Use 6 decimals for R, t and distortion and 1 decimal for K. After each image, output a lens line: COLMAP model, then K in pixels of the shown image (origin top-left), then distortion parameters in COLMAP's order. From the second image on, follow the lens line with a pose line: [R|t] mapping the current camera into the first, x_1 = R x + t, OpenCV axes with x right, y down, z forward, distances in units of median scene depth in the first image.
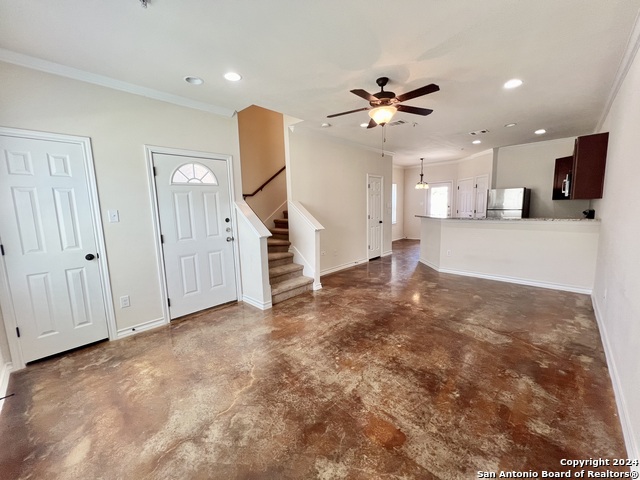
lens RADIAL K [[257.1, 0, 319.0], [0, 257.1, 238.3], [0, 0, 1]] dist [0.000081, 0.000260]
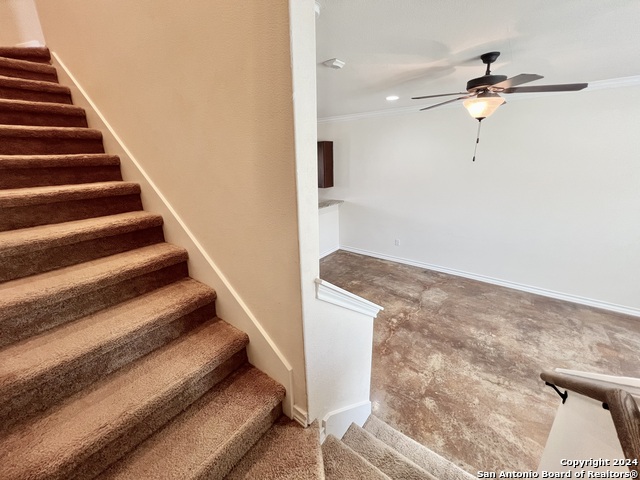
lens RADIAL K [[257.1, 0, 319.0], [0, 257.1, 238.3], [0, 0, 1]] dist [0.000081, 0.000260]
pose [[-0.113556, -0.270798, 0.955915, -0.551318], [0.156264, 0.945296, 0.286352, -0.422879], [-0.981166, 0.181892, -0.065029, 1.668347]]
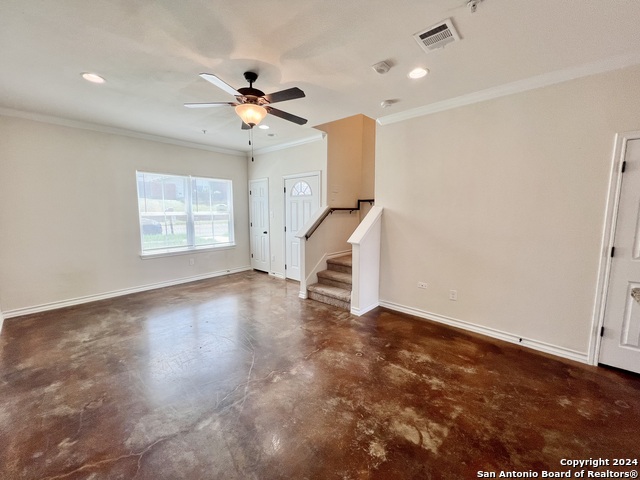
lens RADIAL K [[257.1, 0, 319.0], [0, 257.1, 238.3], [0, 0, 1]] dist [0.000081, 0.000260]
pose [[0.031905, 0.138368, -0.989867, 1.245970], [-0.132009, 0.982278, 0.133052, -0.220066], [0.990735, 0.126426, 0.049605, 1.298355]]
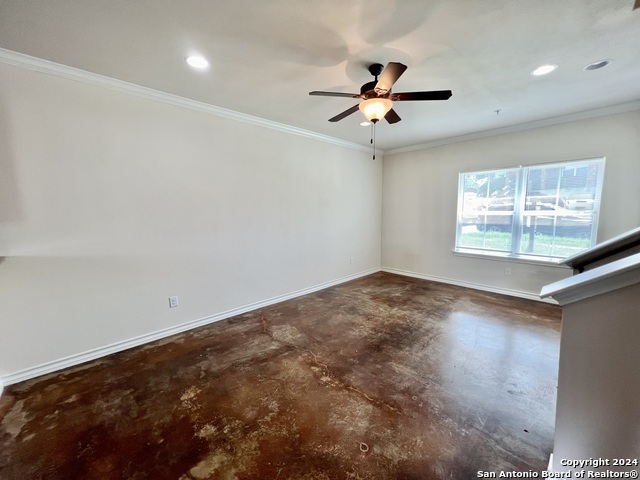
lens RADIAL K [[255.6, 0, 319.4], [0, 255.6, 238.1], [0, 0, 1]] dist [-0.000719, -0.000181]
pose [[-0.998340, 0.032338, 0.047663, 0.421974], [0.042831, 0.970086, 0.238952, -0.294993], [-0.038510, 0.240597, -0.969861, 2.002339]]
